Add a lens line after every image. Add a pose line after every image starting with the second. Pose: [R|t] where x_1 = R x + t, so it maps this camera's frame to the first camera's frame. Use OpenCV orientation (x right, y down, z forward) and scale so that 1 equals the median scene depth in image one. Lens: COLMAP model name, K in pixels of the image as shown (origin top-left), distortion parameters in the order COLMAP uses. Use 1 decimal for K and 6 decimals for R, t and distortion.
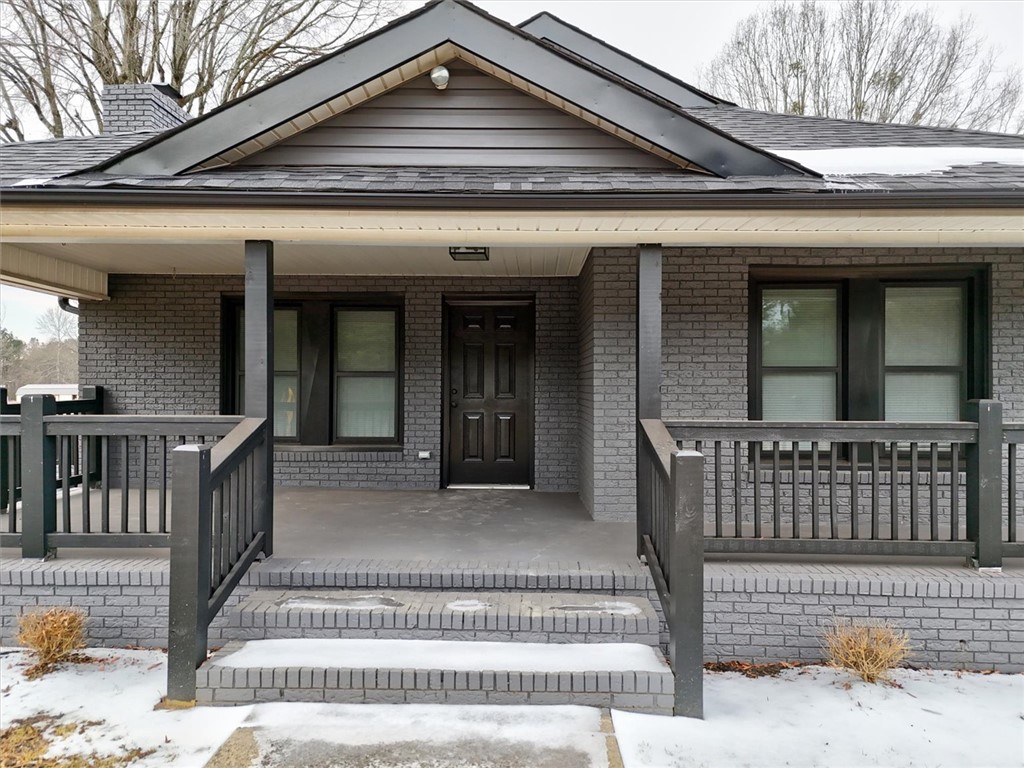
lens RADIAL K [[759.3, 0, 512.0], [0, 759.3, 384.0], [0, 0, 1]] dist [0.065599, 0.000703]
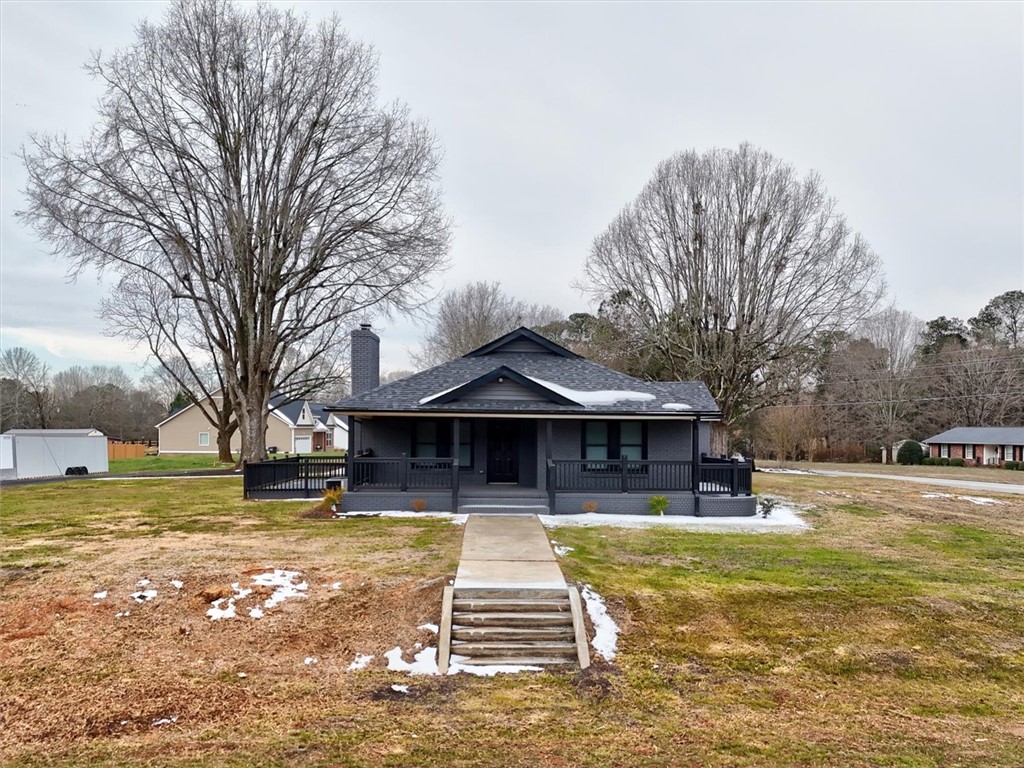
lens RADIAL K [[759.3, 0, 512.0], [0, 759.3, 384.0], [0, 0, 1]] dist [0.065599, 0.000703]
pose [[0.999239, 0.000843, 0.039003, -0.143598], [0.001443, 0.998284, -0.058548, -0.091793], [-0.038985, 0.058560, 0.997522, -2.410522]]
